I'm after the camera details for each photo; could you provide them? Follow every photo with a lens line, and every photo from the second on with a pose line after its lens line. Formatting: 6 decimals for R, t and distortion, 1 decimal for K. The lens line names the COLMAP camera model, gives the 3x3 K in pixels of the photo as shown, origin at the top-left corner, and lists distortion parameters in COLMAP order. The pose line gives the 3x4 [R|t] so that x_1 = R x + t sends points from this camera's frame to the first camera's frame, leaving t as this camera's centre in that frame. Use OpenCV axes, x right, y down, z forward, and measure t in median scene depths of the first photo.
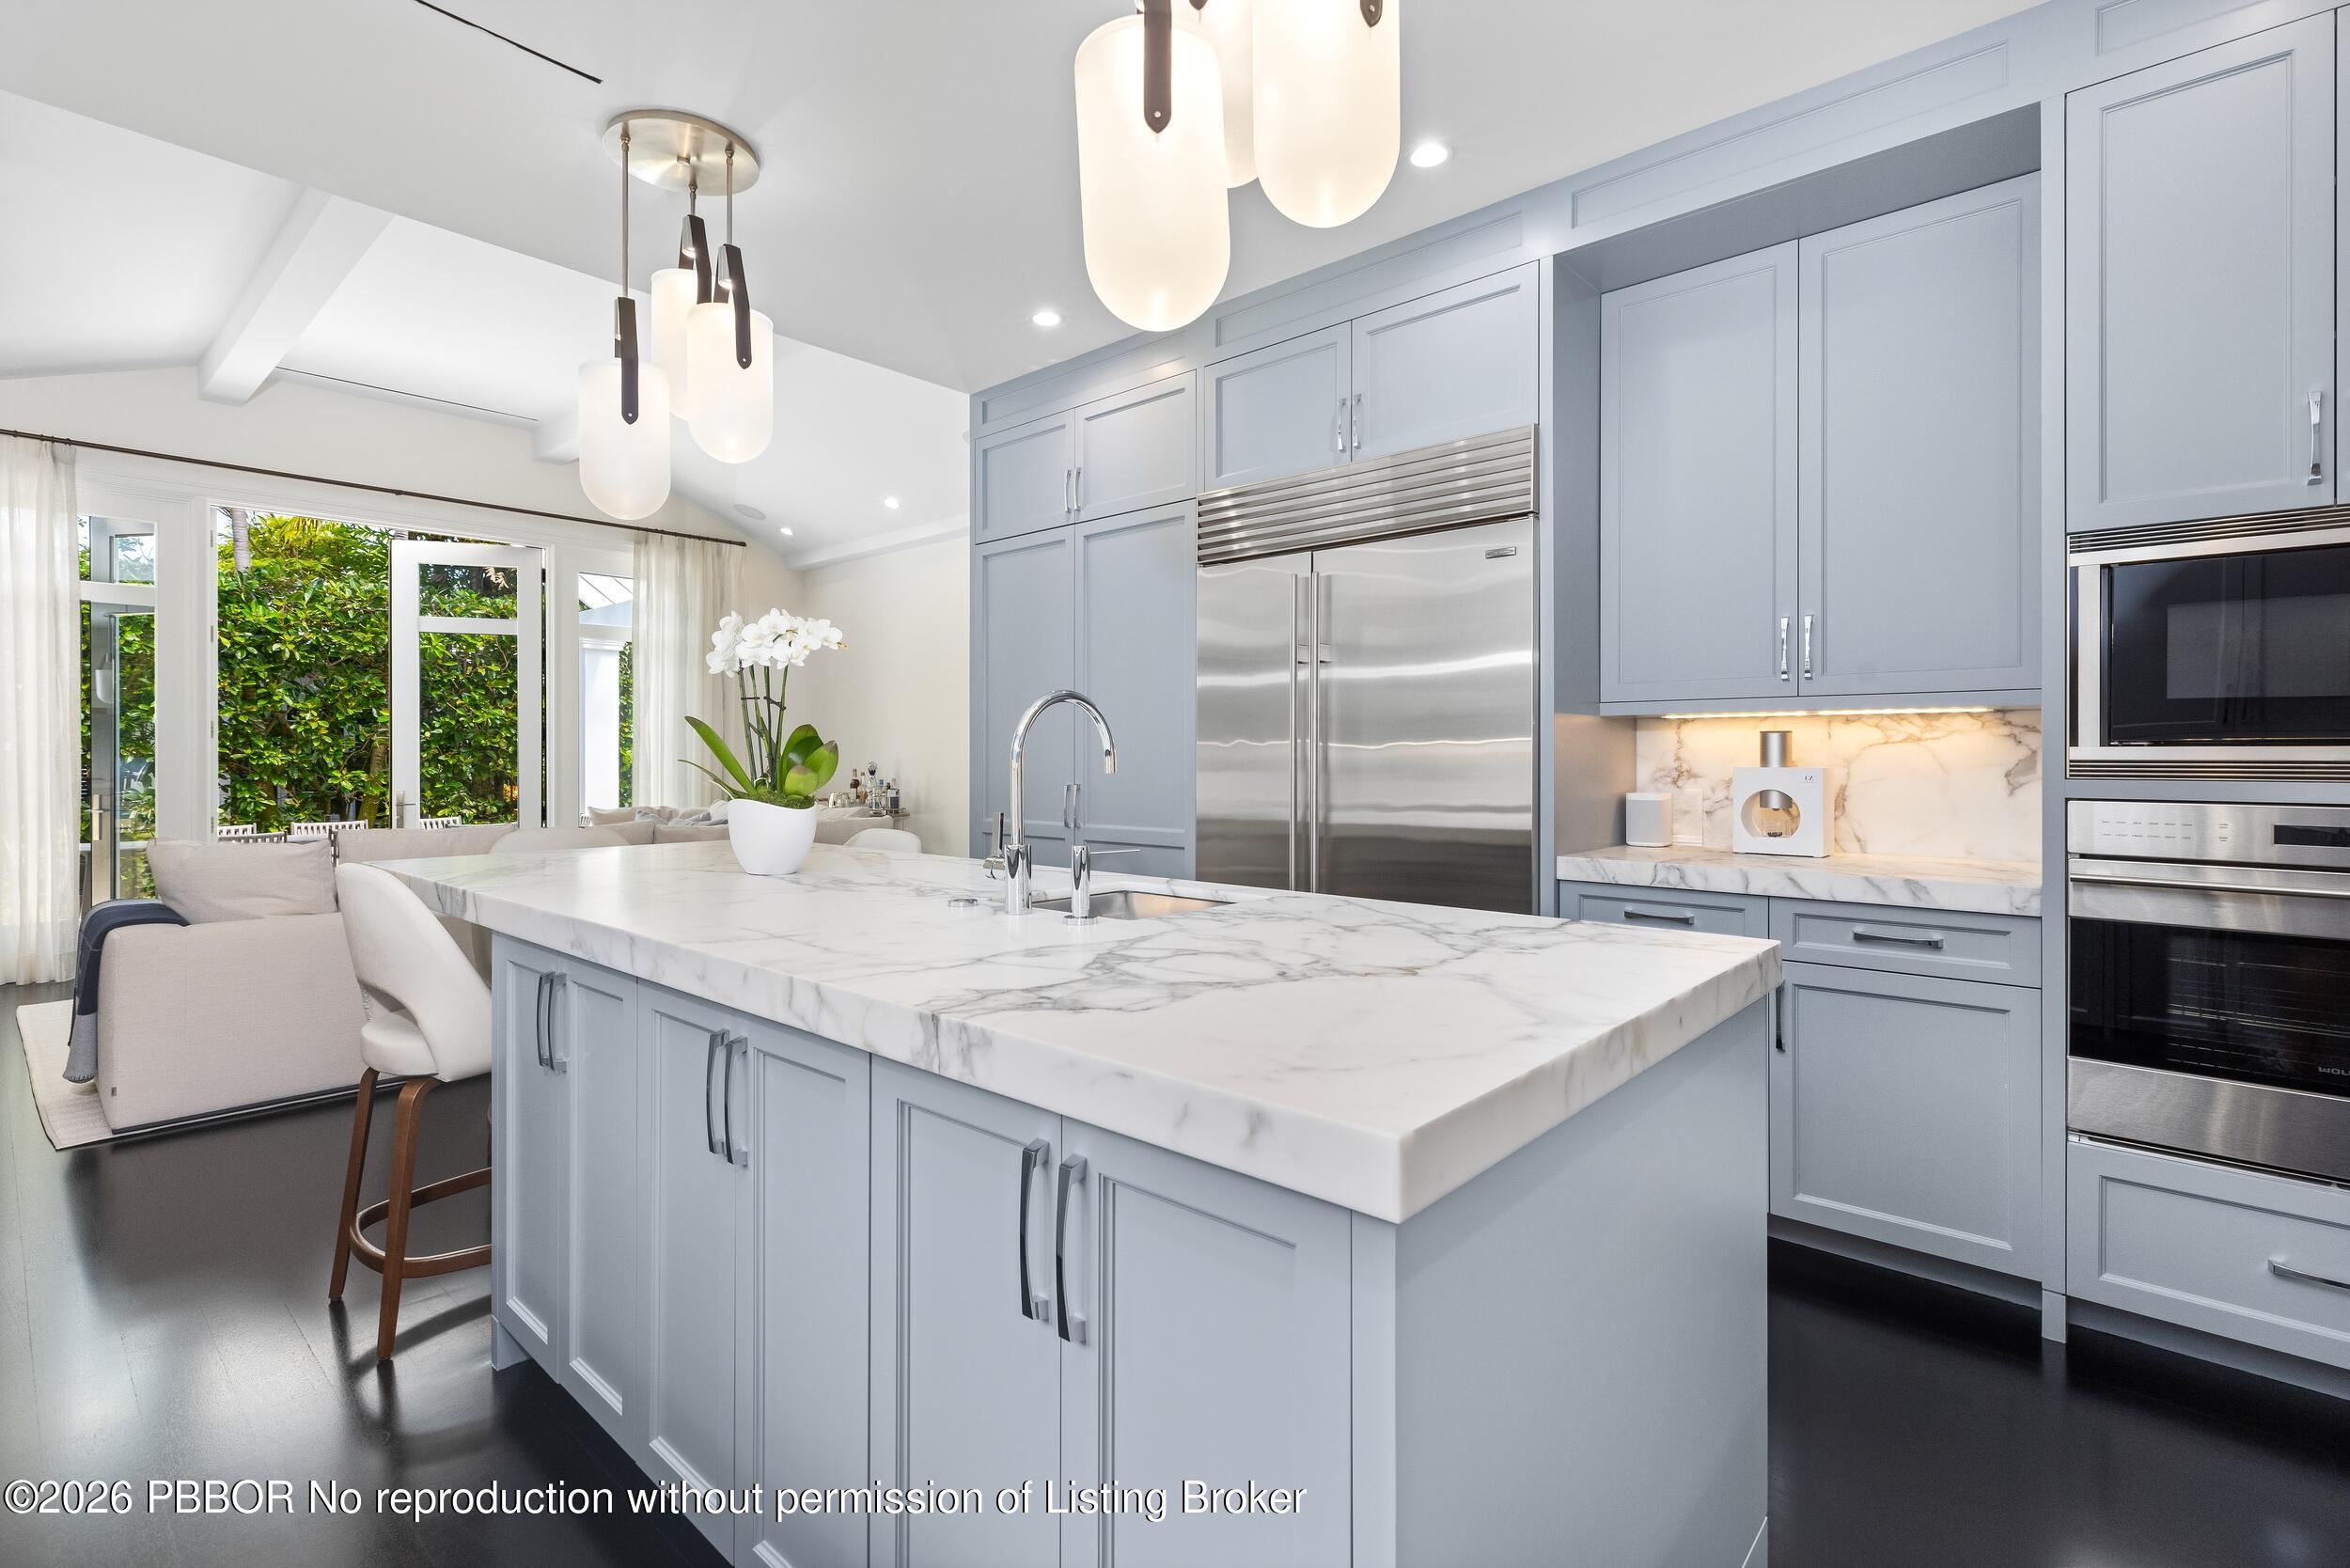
lens RADIAL K [[1091.2, 0, 1238.8], [0, 1091.2, 761.7], [0, 0, 1]] dist [-0.013802, 0.002107]
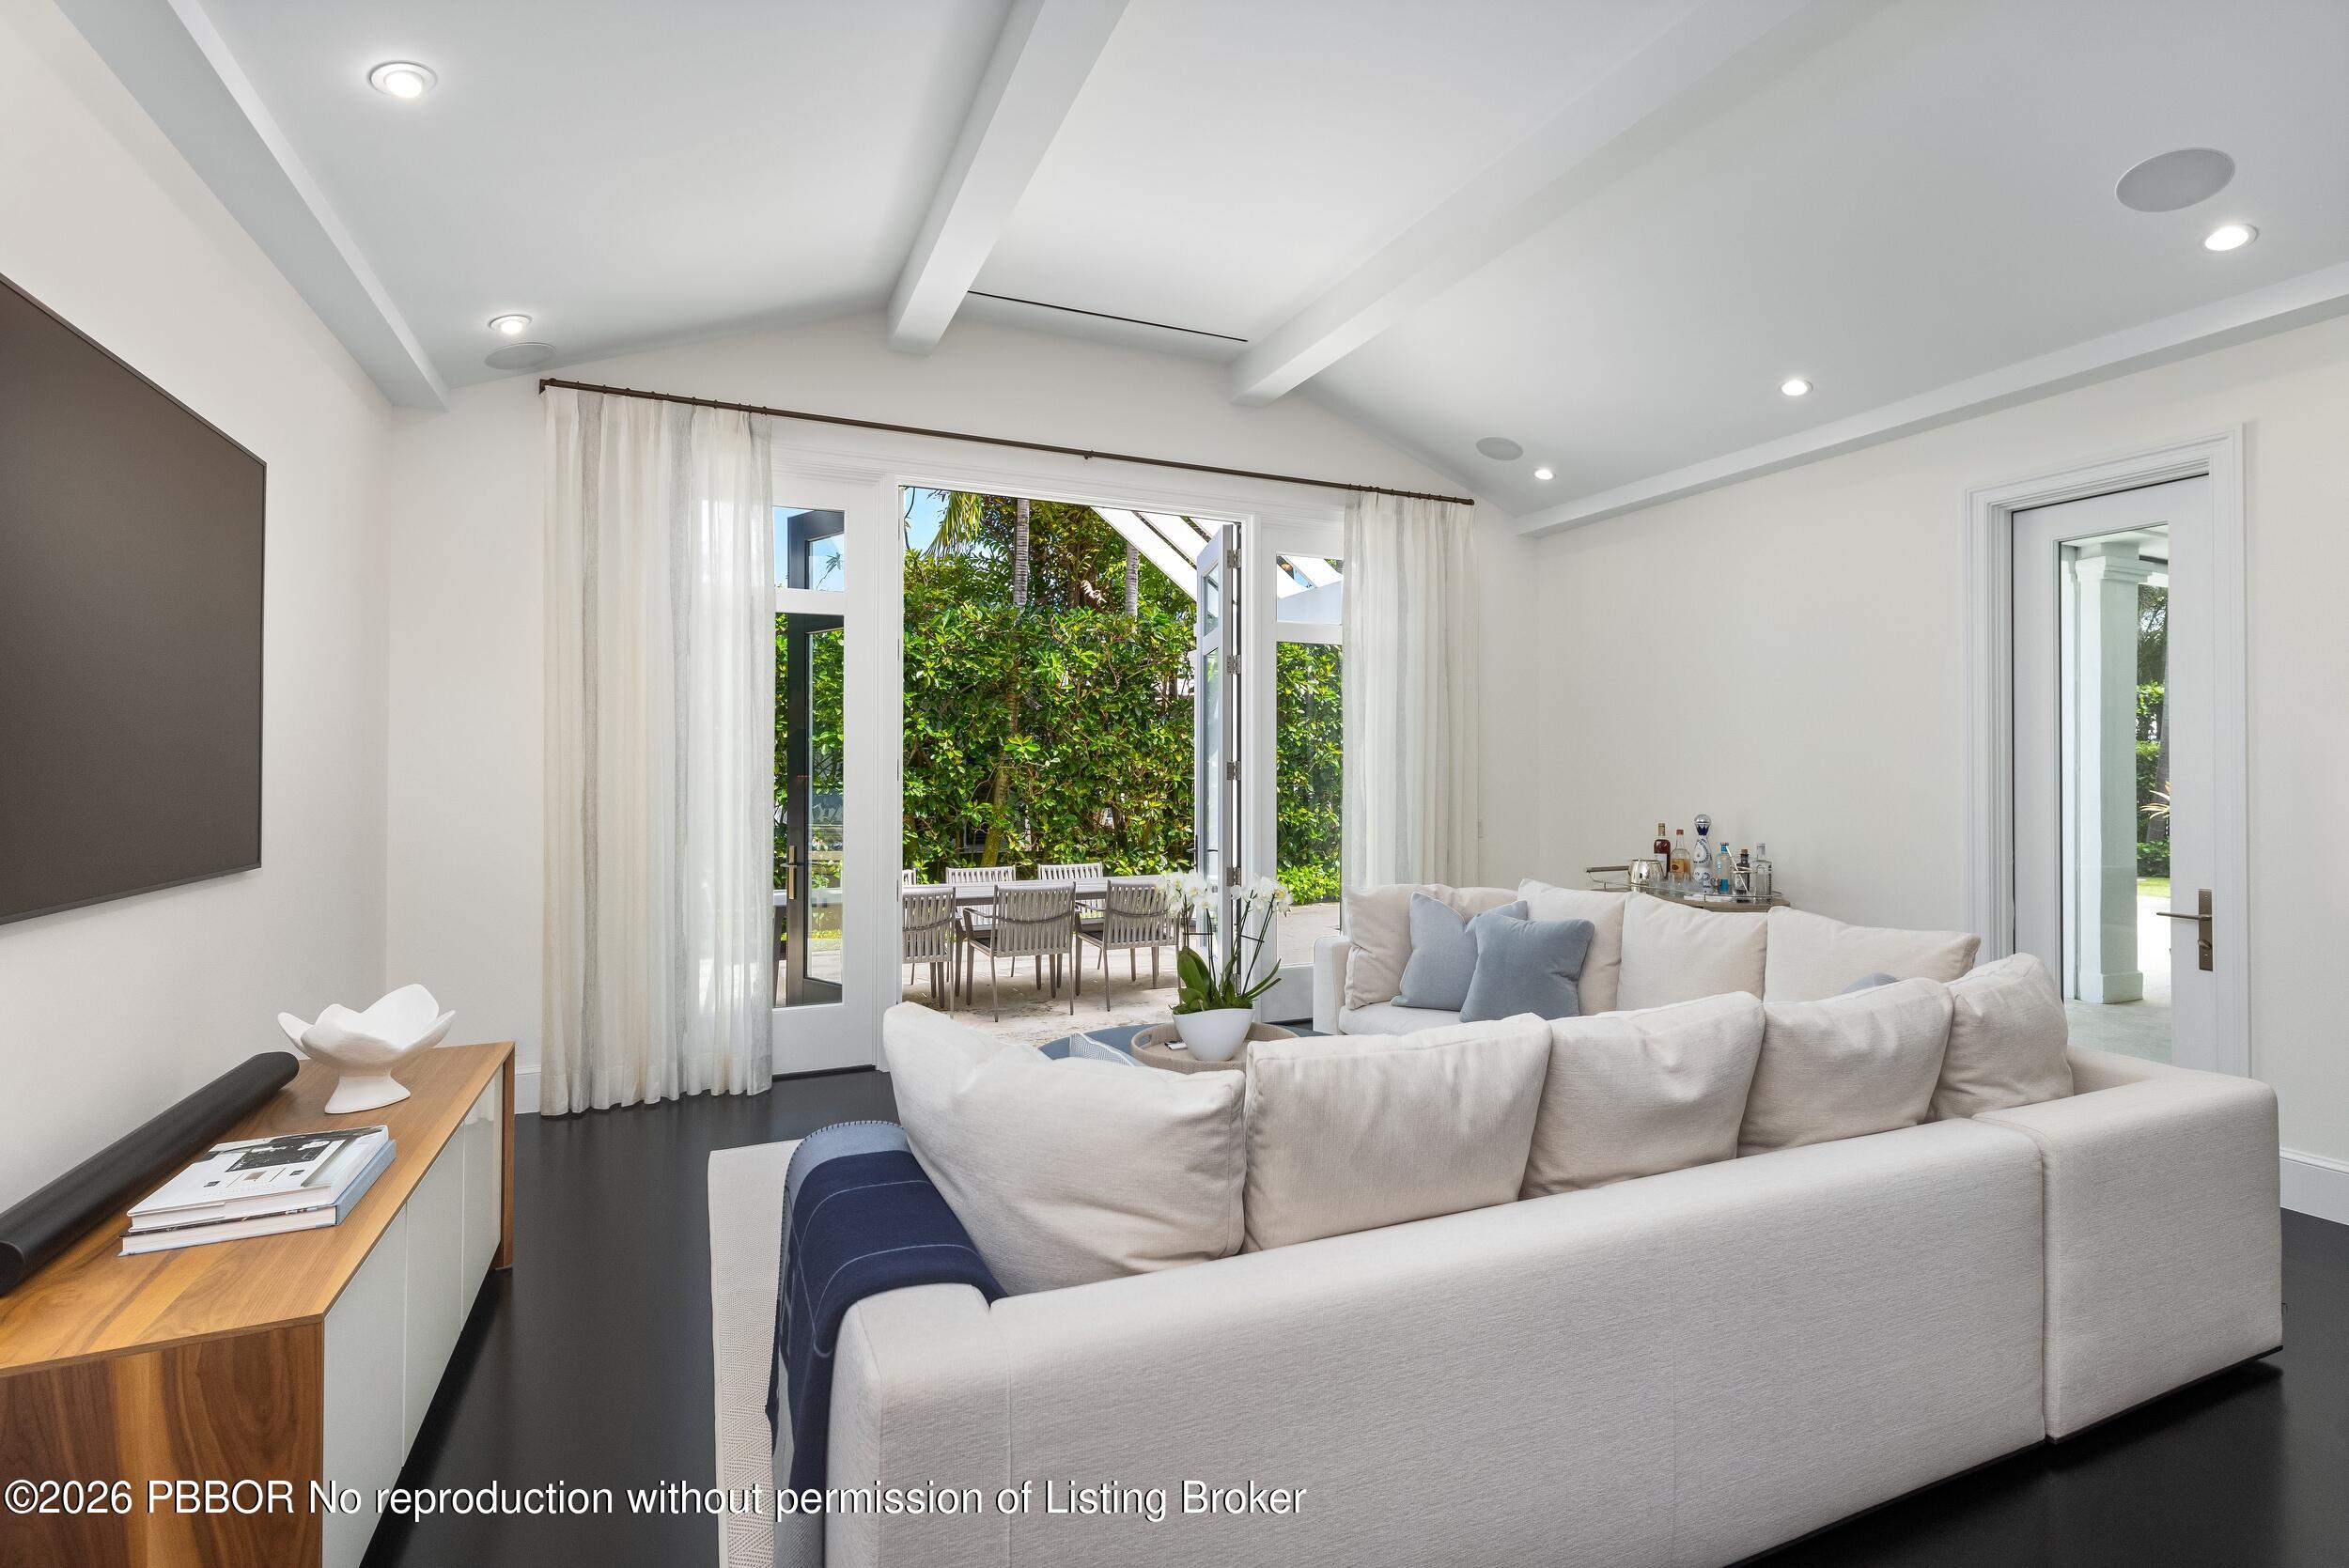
lens RADIAL K [[1090.6, 0, 1207.0], [0, 1090.6, 765.9], [0, 0, 1]] dist [-0.013802, 0.002107]
pose [[0.907532, -0.001034, -0.419981, -0.256899], [-0.003302, 0.999948, -0.009598, -0.016377], [0.419969, 0.010097, 0.907482, 0.232434]]
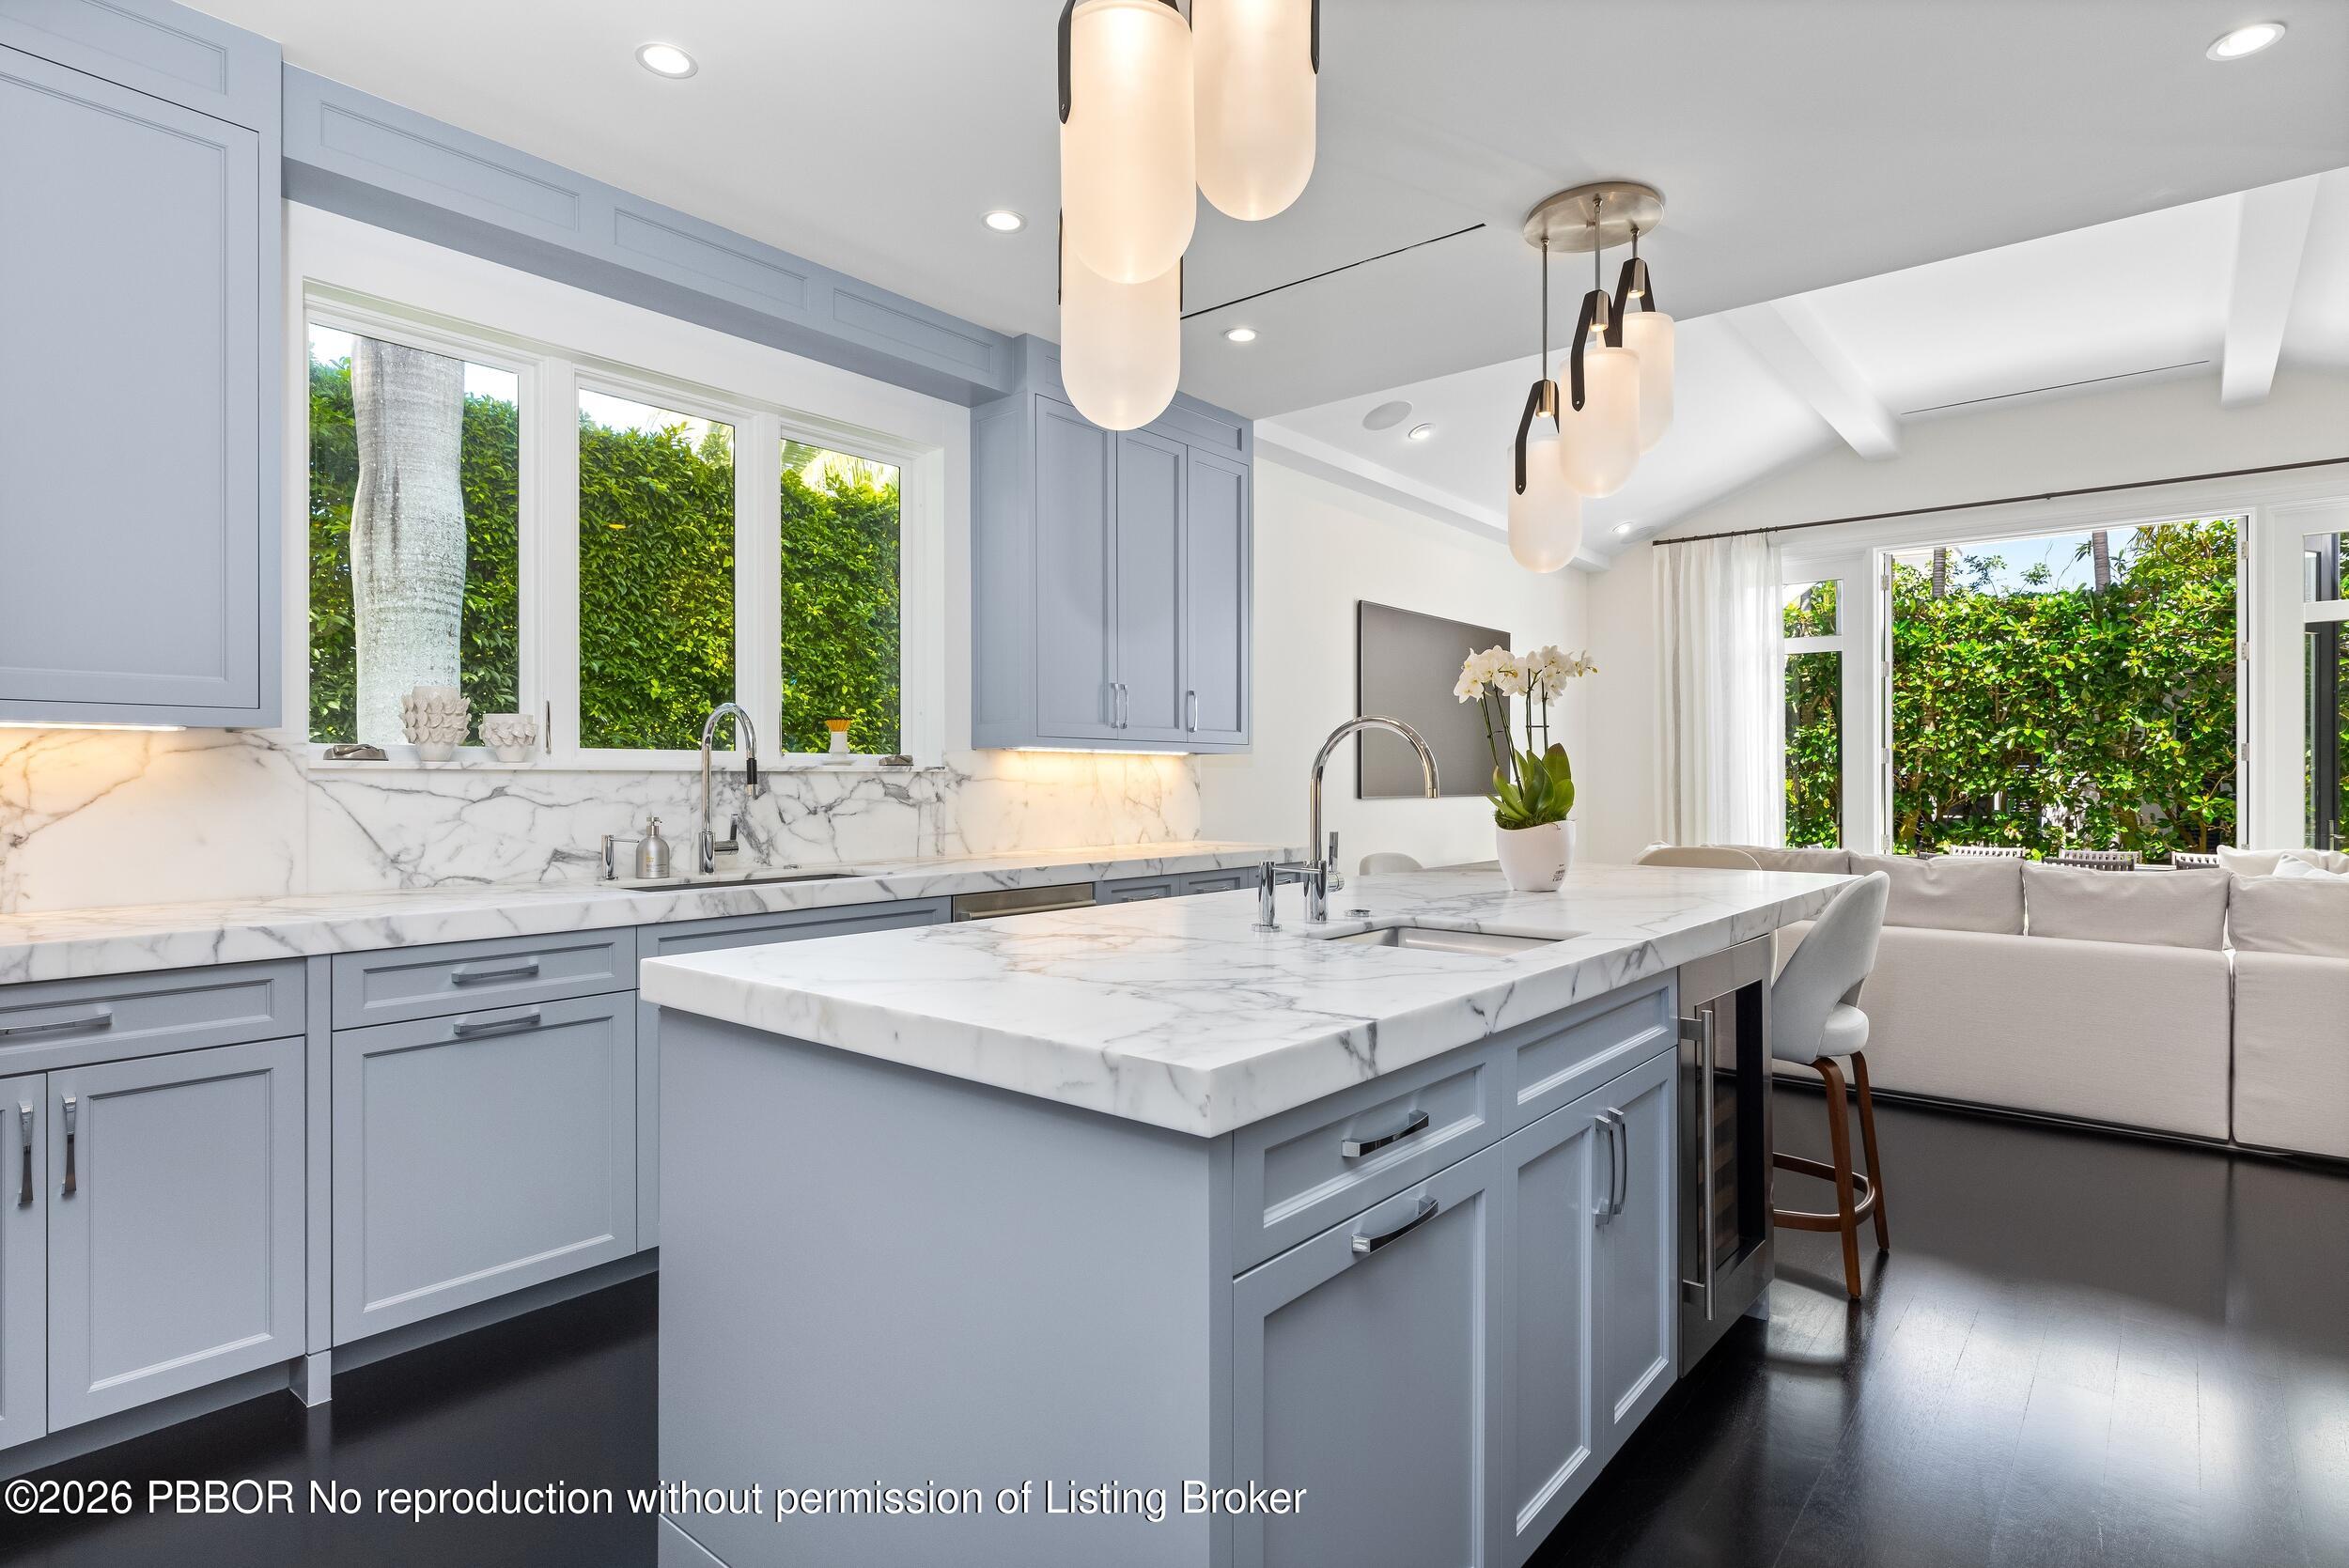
lens RADIAL K [[1206.5, 0, 1150.2], [0, 1206.5, 783.3], [0, 0, 1]] dist [0.022815, 0.002660]
pose [[0.003676, 0.005238, -0.999980, 0.182311], [-0.007540, 0.999958, 0.005210, -0.001587], [0.999965, 0.007521, 0.003715, 0.149190]]
